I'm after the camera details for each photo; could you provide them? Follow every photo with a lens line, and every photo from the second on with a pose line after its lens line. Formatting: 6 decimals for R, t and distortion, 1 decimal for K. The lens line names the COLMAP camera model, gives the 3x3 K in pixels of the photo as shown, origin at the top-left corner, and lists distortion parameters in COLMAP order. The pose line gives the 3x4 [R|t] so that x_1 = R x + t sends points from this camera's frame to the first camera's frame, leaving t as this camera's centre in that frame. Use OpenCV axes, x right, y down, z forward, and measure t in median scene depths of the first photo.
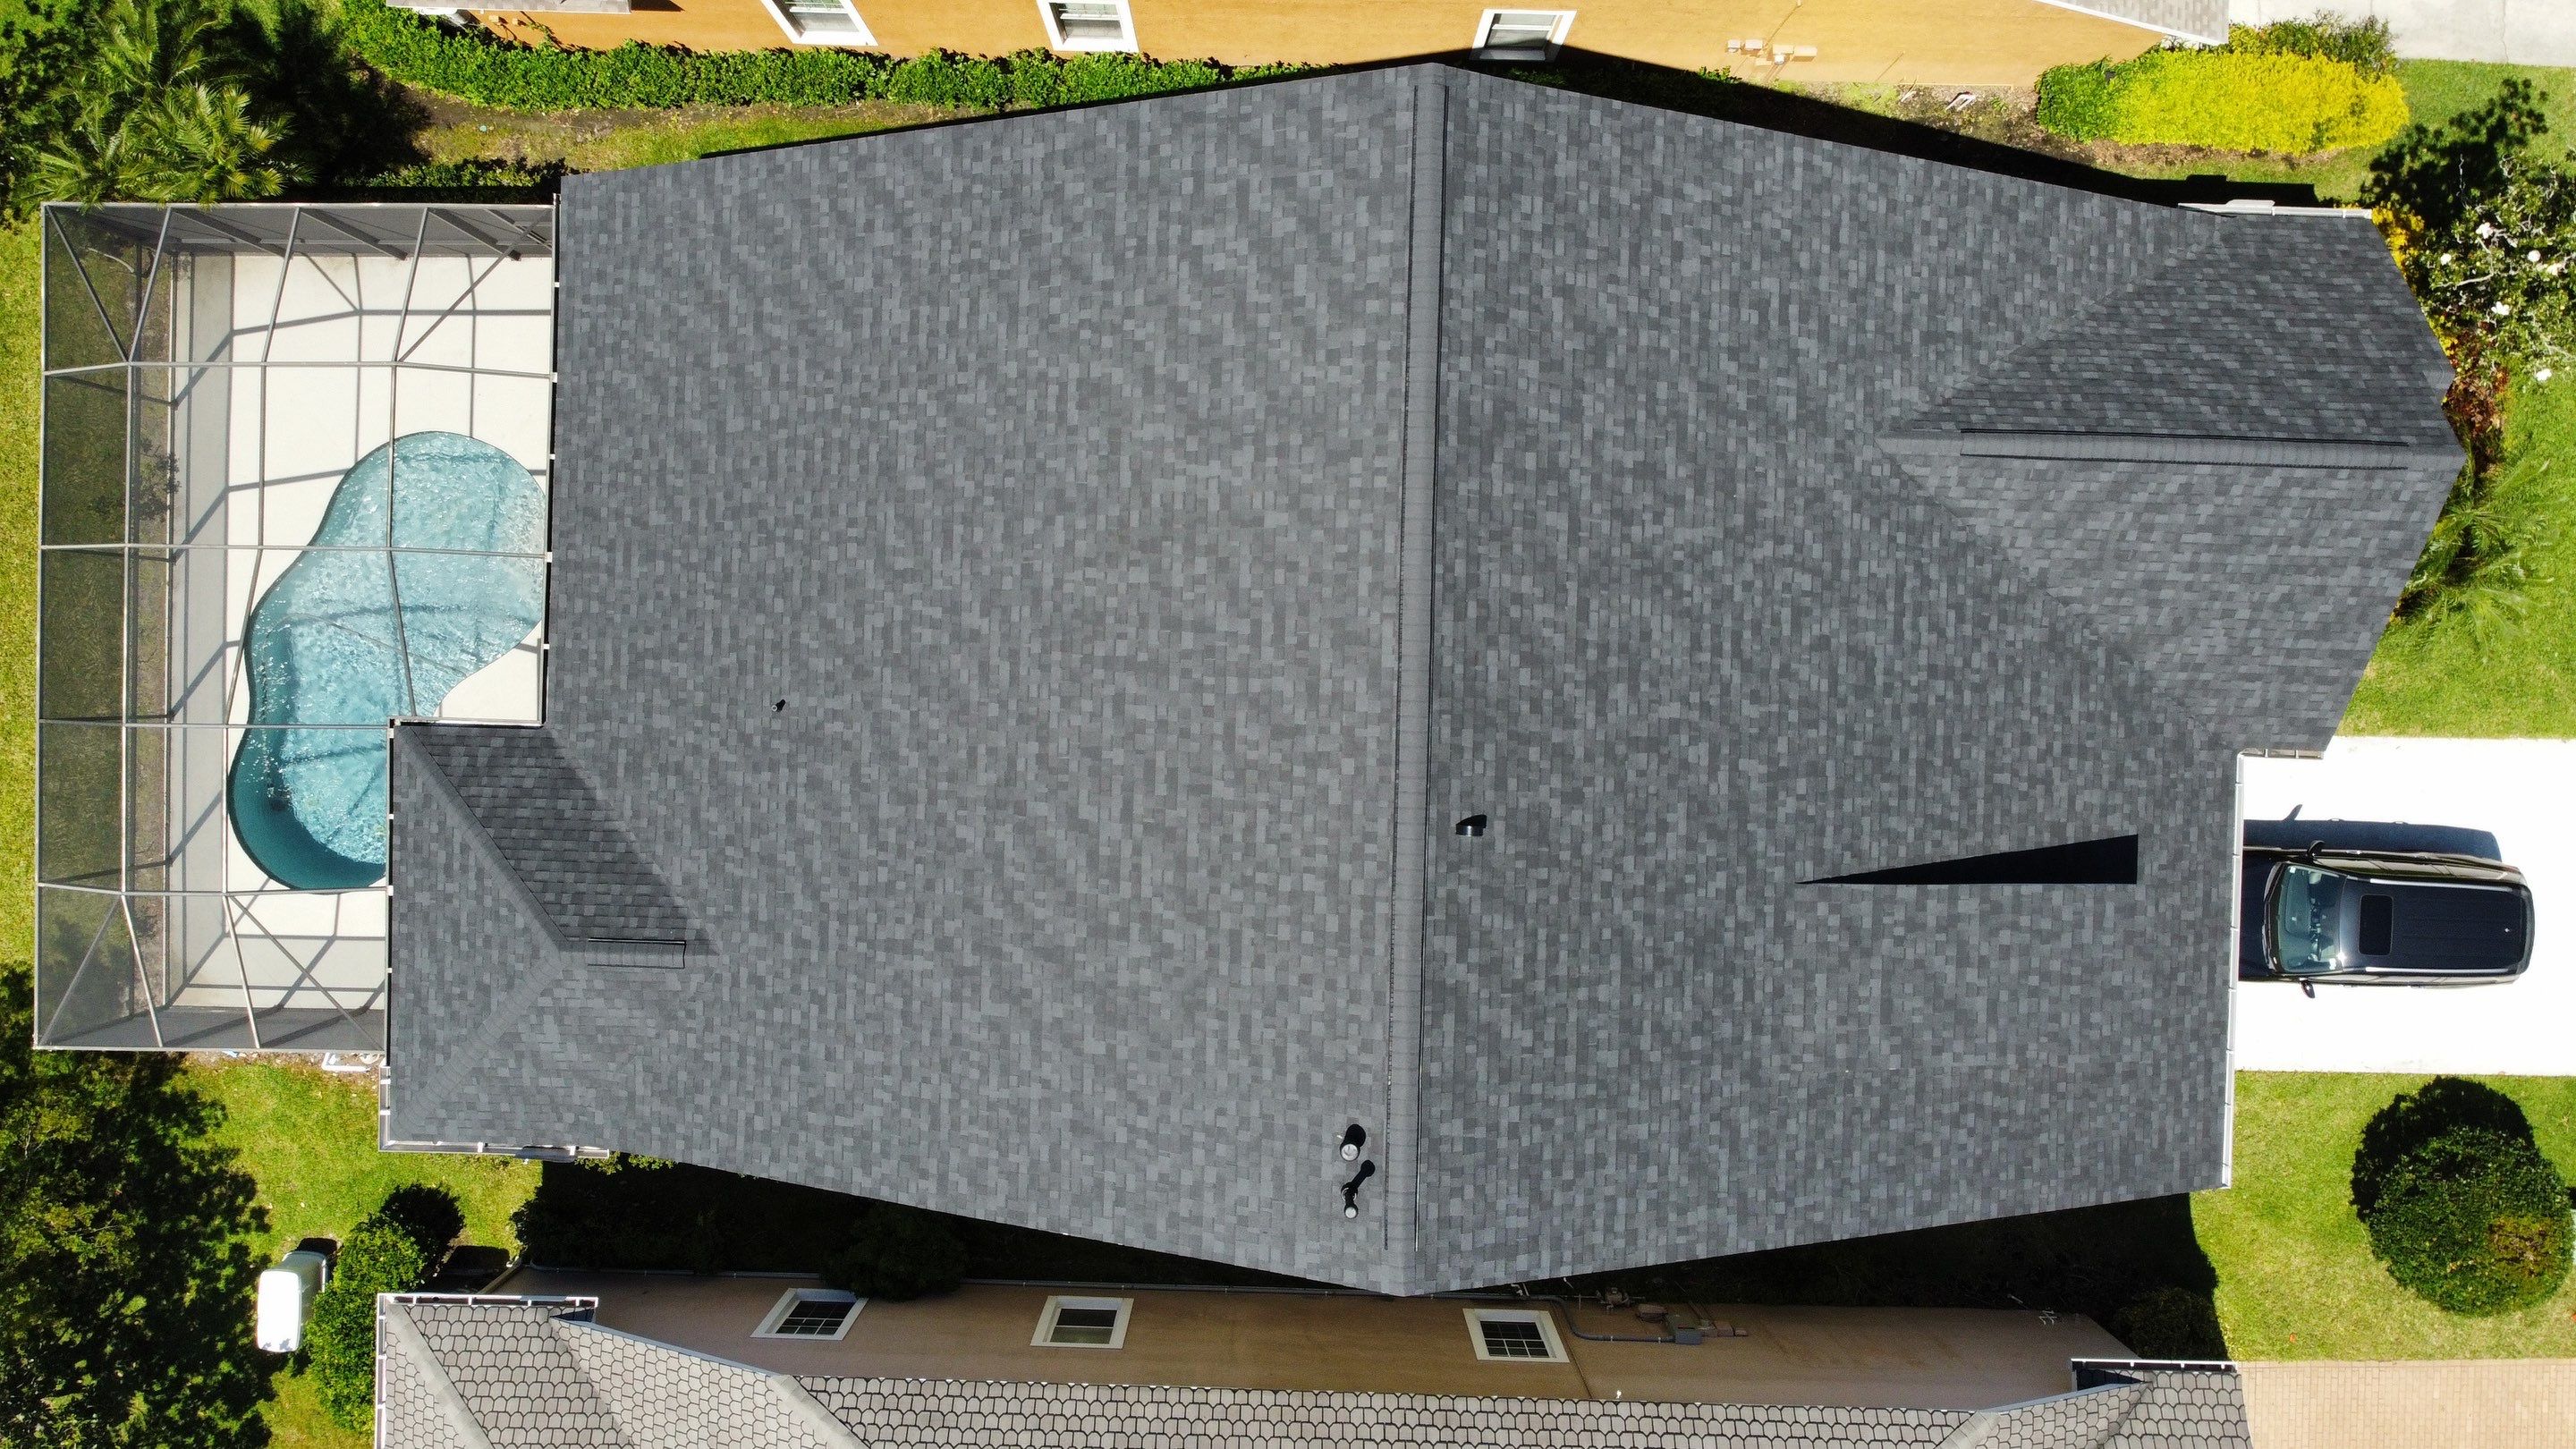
lens RADIAL K [[1983.0, 0, 1260.4], [0, 1983.0, 701.9], [0, 0, 1]] dist [0.021392, -0.034767]
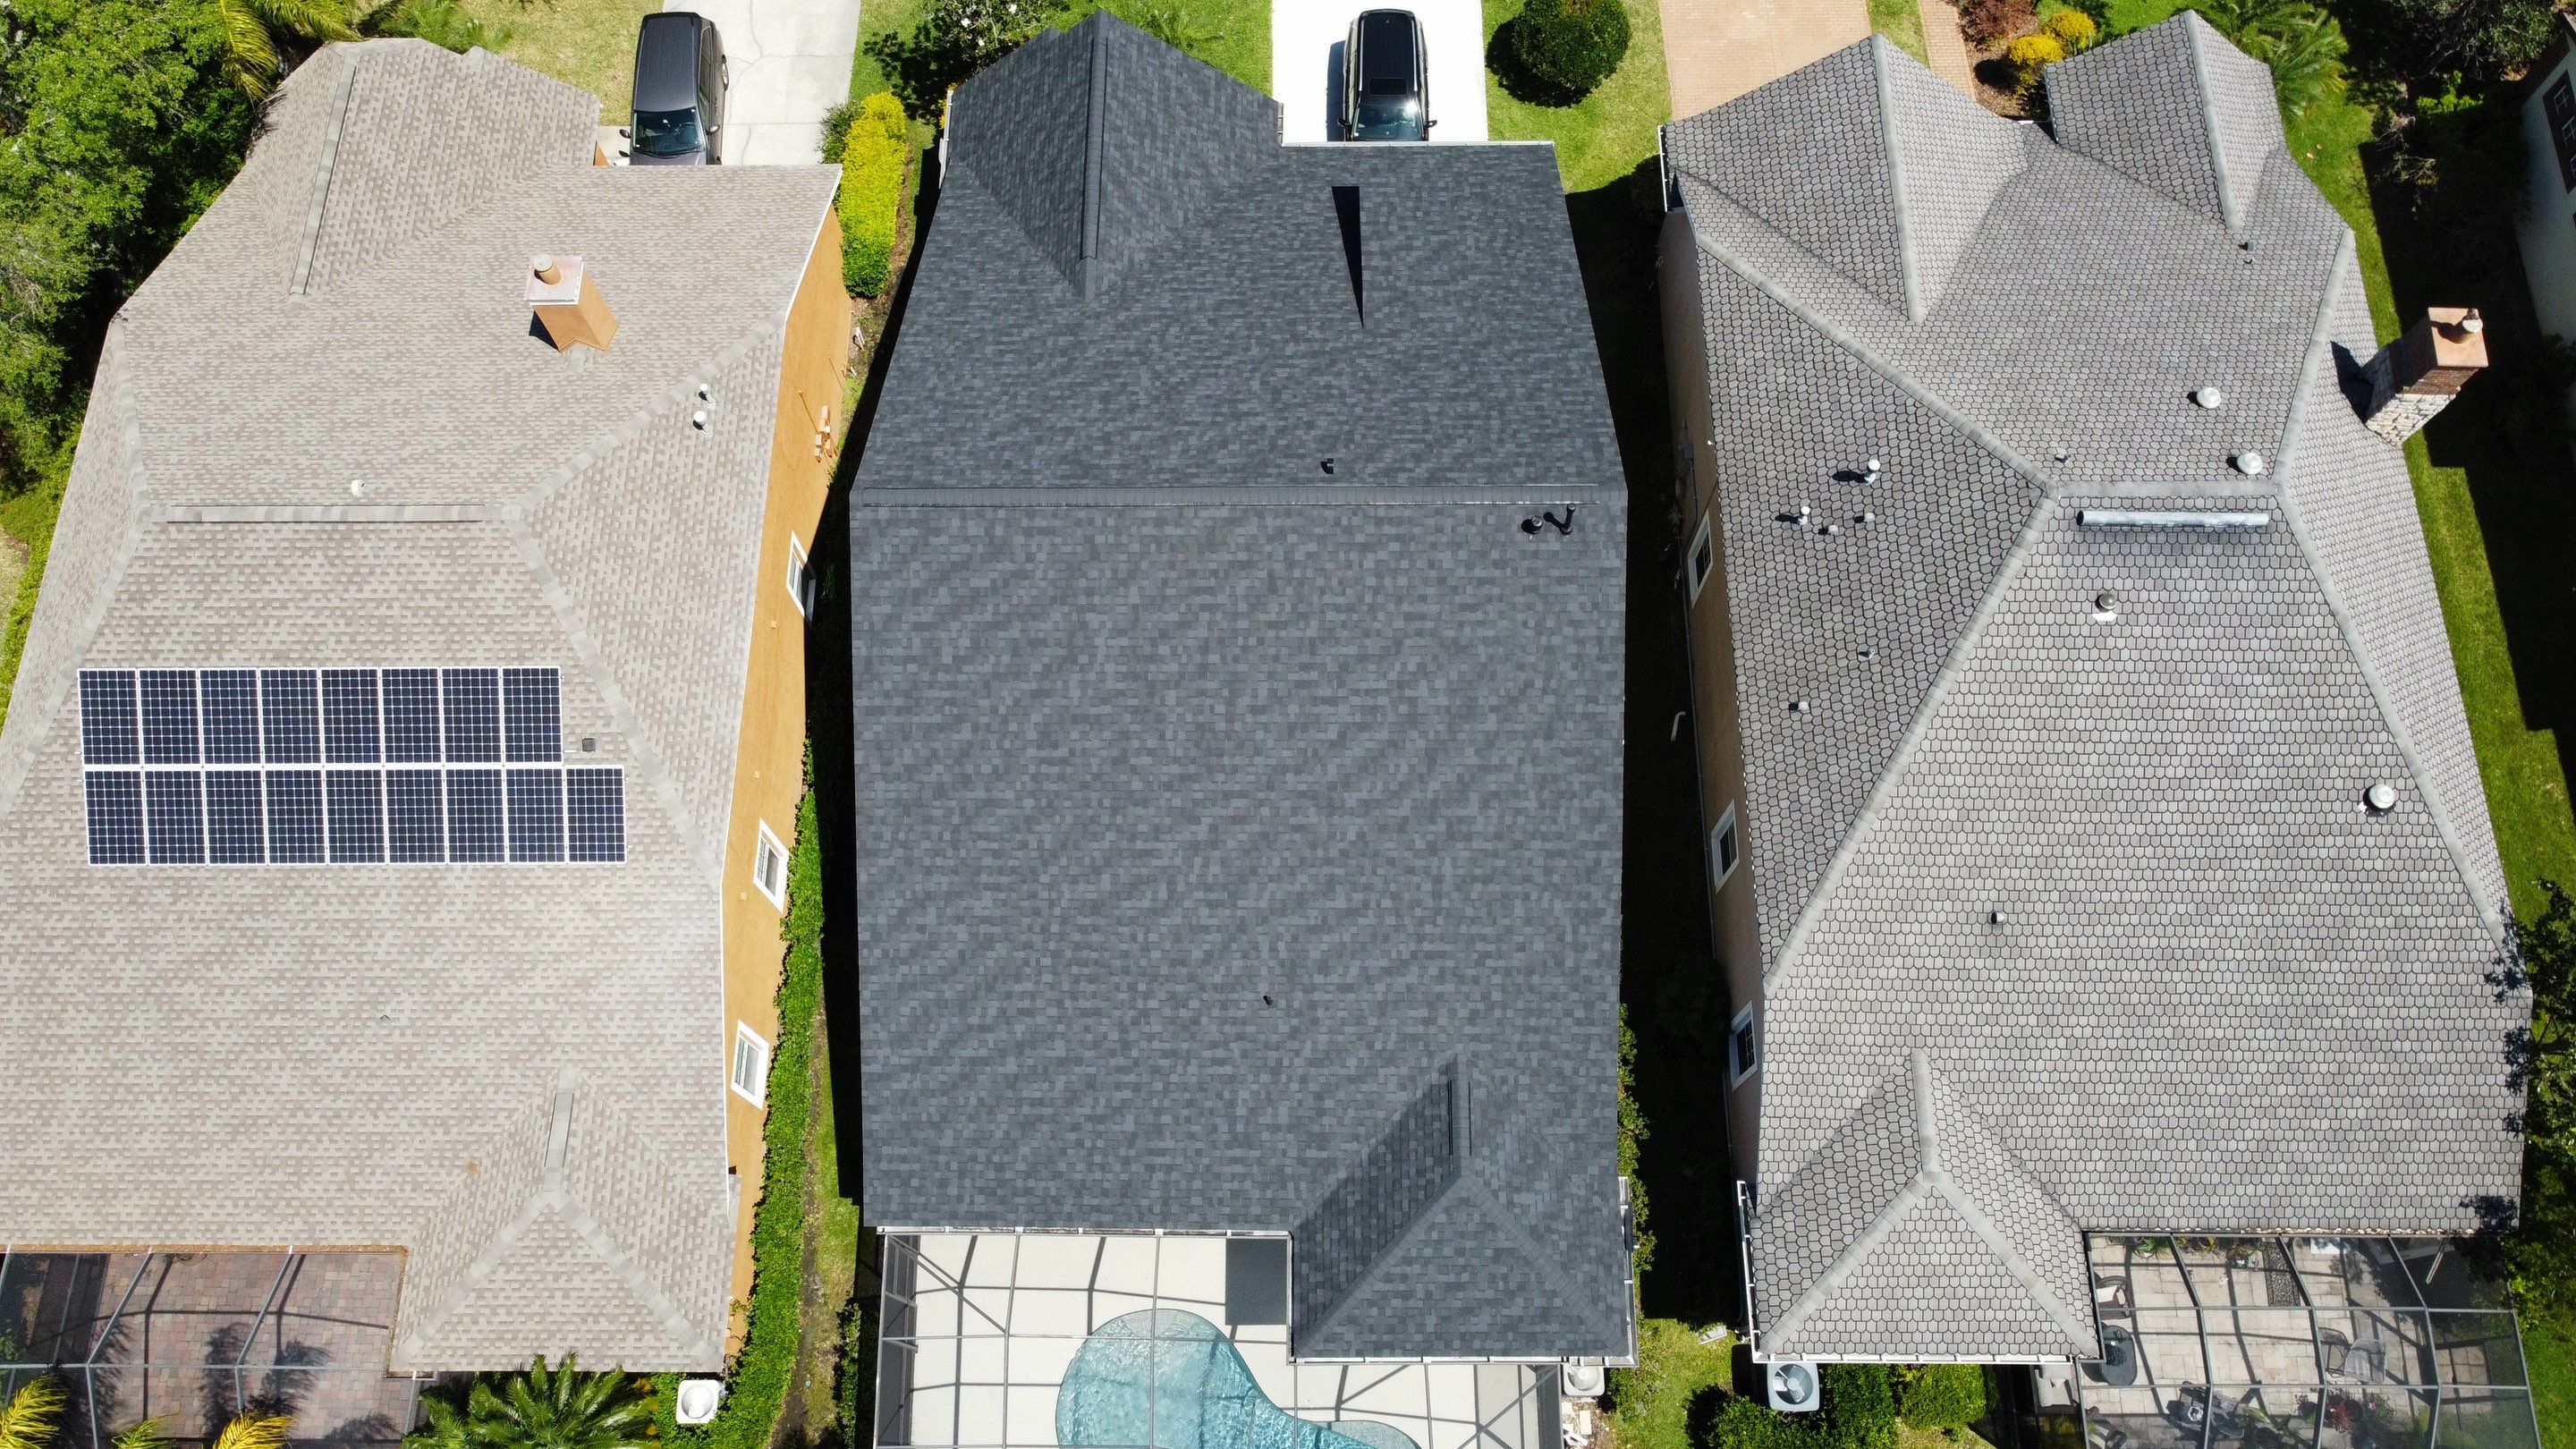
lens RADIAL K [[1983.0, 0, 1248.0], [0, 1983.0, 678.0], [0, 0, 1]] dist [0.021392, -0.034767]
pose [[-0.017135, -0.922208, 0.386315, -0.566368], [0.999328, -0.028323, -0.023286, 0.026351], [0.032416, 0.385656, 0.922073, -0.340539]]
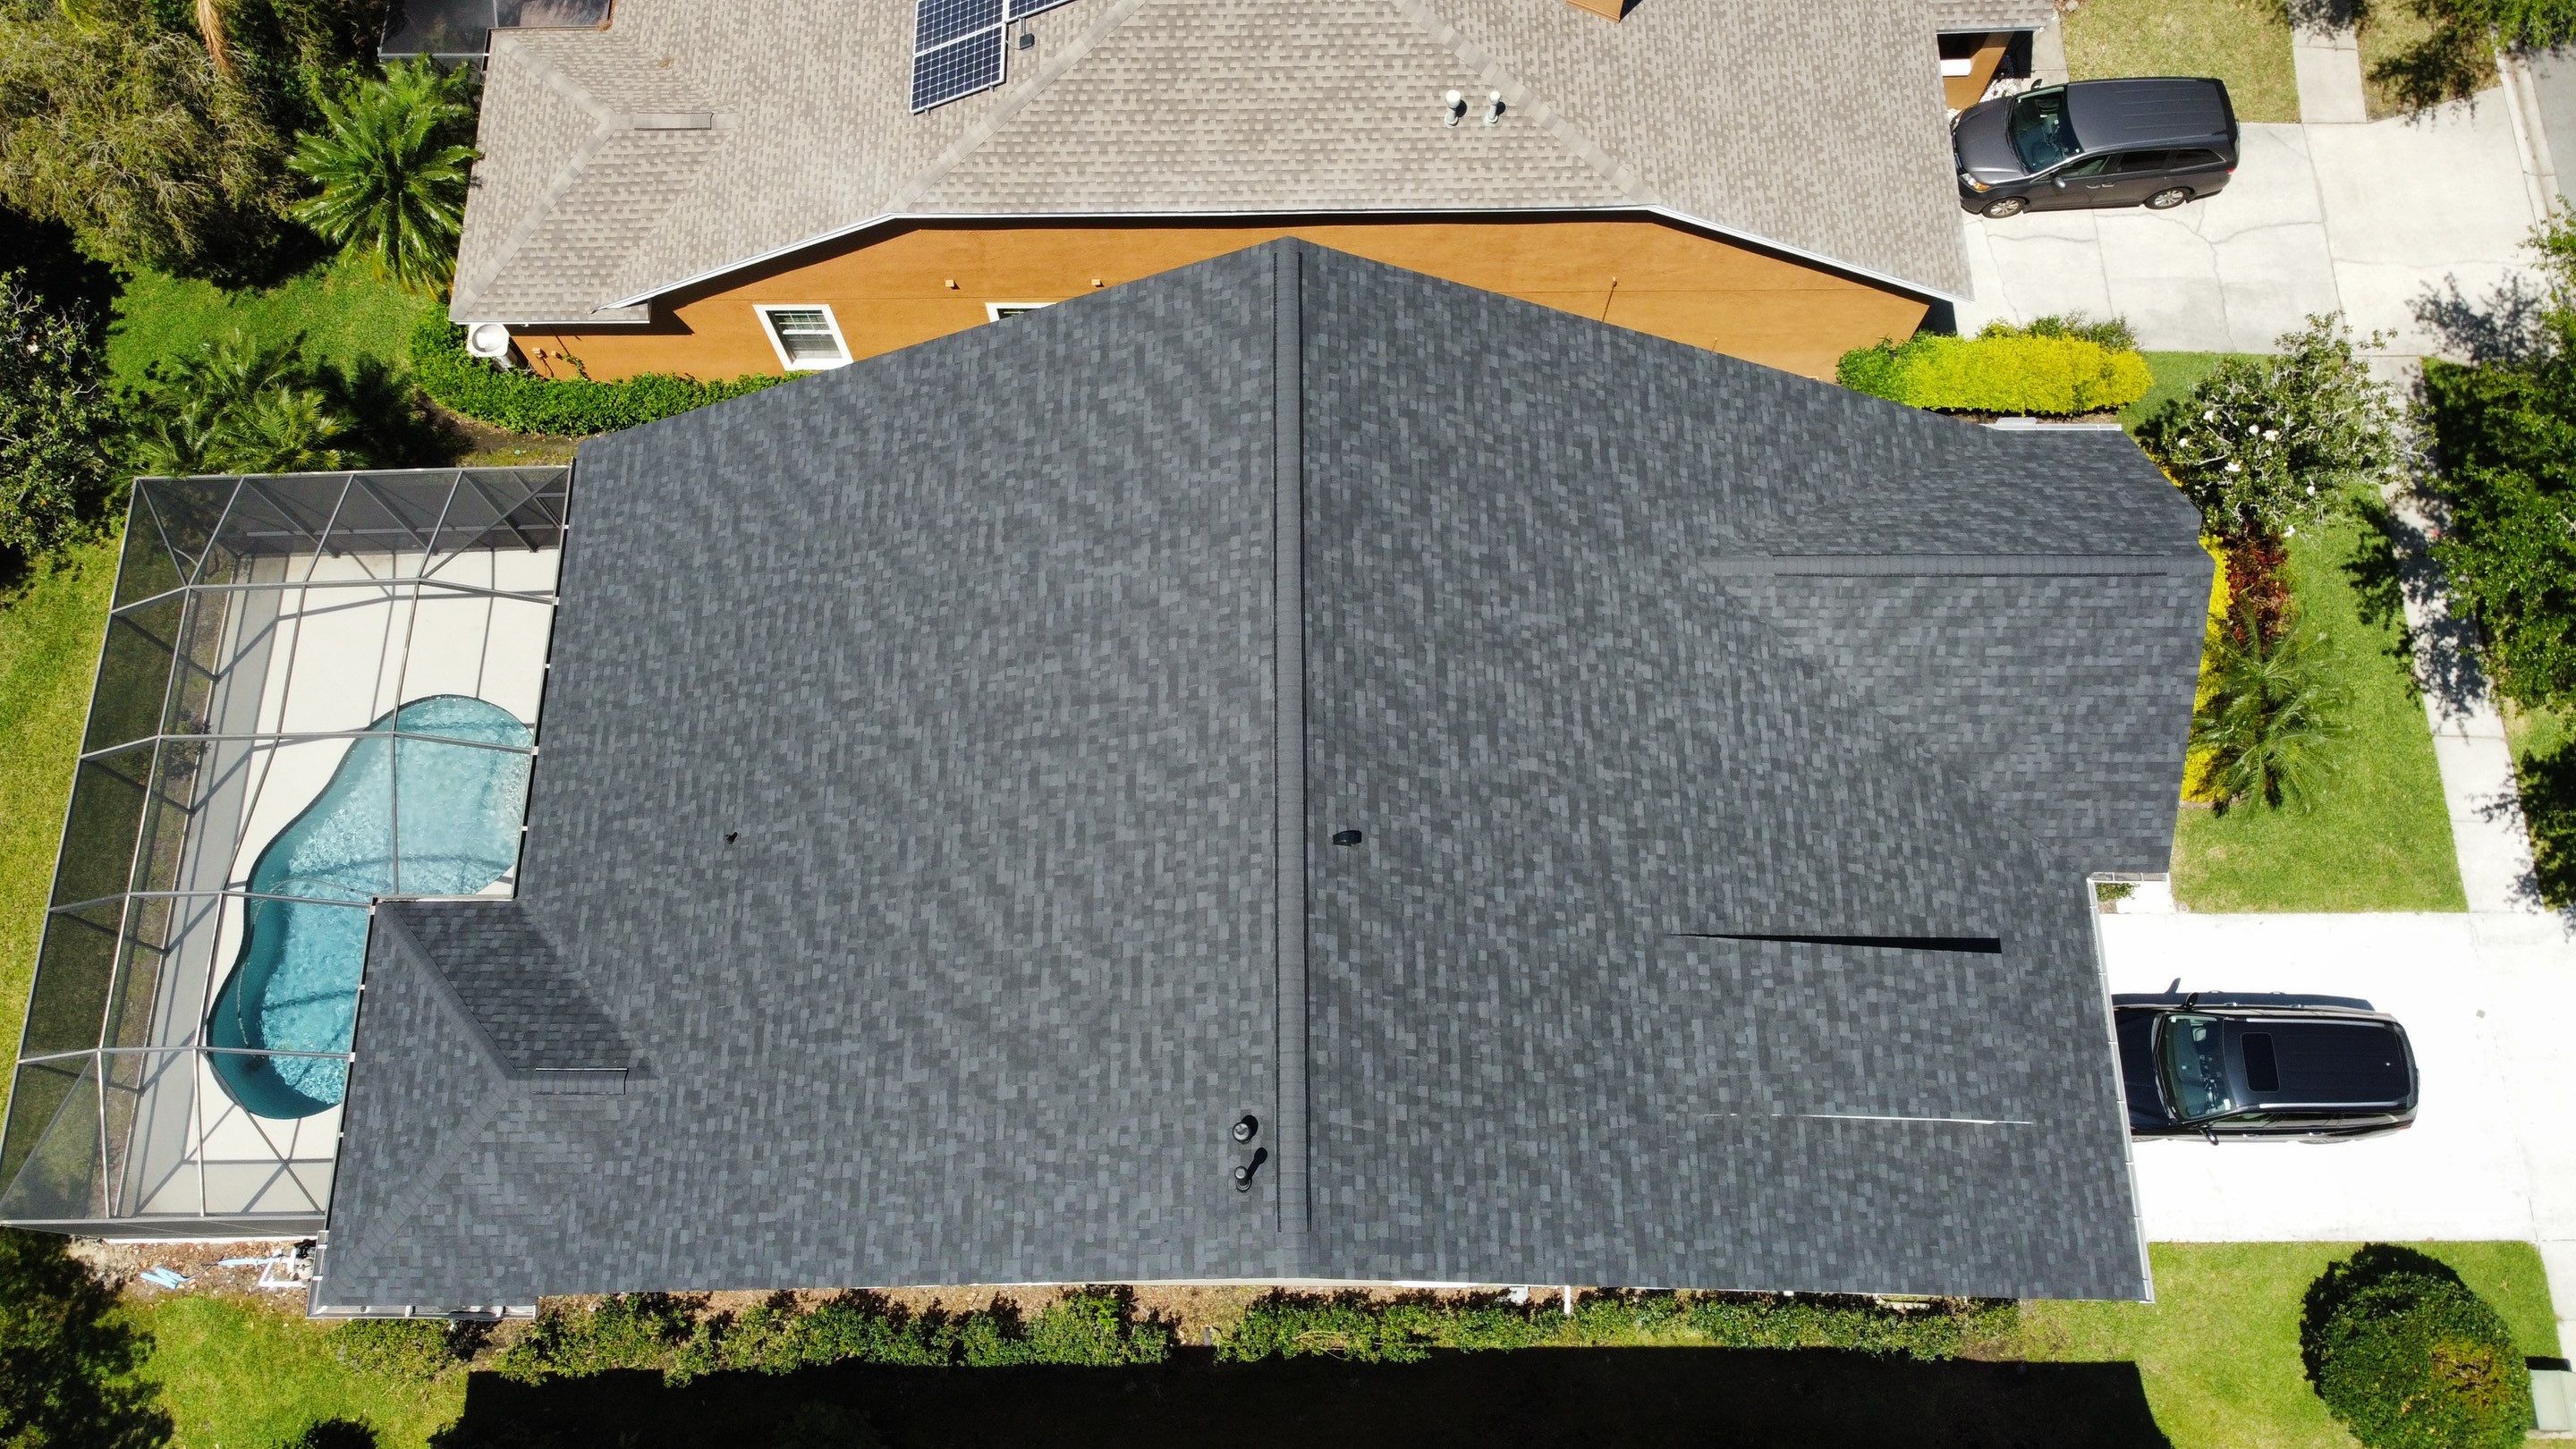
lens RADIAL K [[1983.0, 0, 1264.0], [0, 1983.0, 681.4], [0, 0, 1]] dist [0.021392, -0.034767]
pose [[0.999594, -0.028498, -0.000414, 0.054185], [0.026544, 0.936143, -0.350616, 0.314339], [0.010379, 0.350463, 0.936519, -0.052693]]
